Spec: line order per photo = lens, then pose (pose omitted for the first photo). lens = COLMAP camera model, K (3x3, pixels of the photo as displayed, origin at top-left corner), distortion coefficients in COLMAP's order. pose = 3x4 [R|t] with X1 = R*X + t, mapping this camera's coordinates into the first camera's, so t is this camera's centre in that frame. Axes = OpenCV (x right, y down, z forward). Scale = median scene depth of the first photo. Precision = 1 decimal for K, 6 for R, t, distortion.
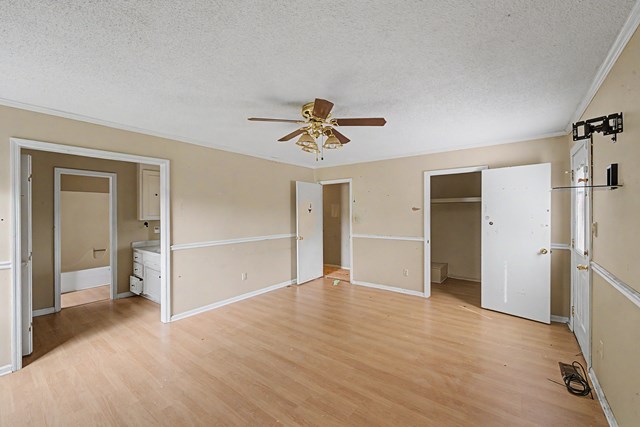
lens RADIAL K [[264.3, 0, 318.9], [0, 264.3, 209.4], [0, 0, 1]] dist [0.000214, -0.000138]
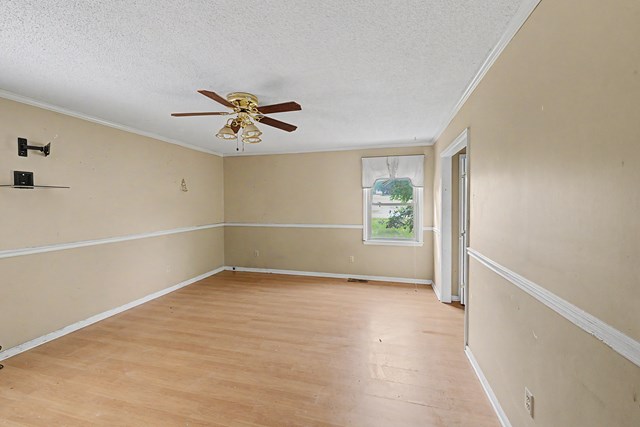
lens RADIAL K [[264.3, 0, 318.9], [0, 264.3, 209.4], [0, 0, 1]] dist [0.000214, -0.000138]
pose [[-0.923949, 0.006396, -0.382461, 0.068828], [0.006075, 0.999979, 0.002048, 0.018144], [0.382466, -0.000431, -0.923969, 1.170971]]
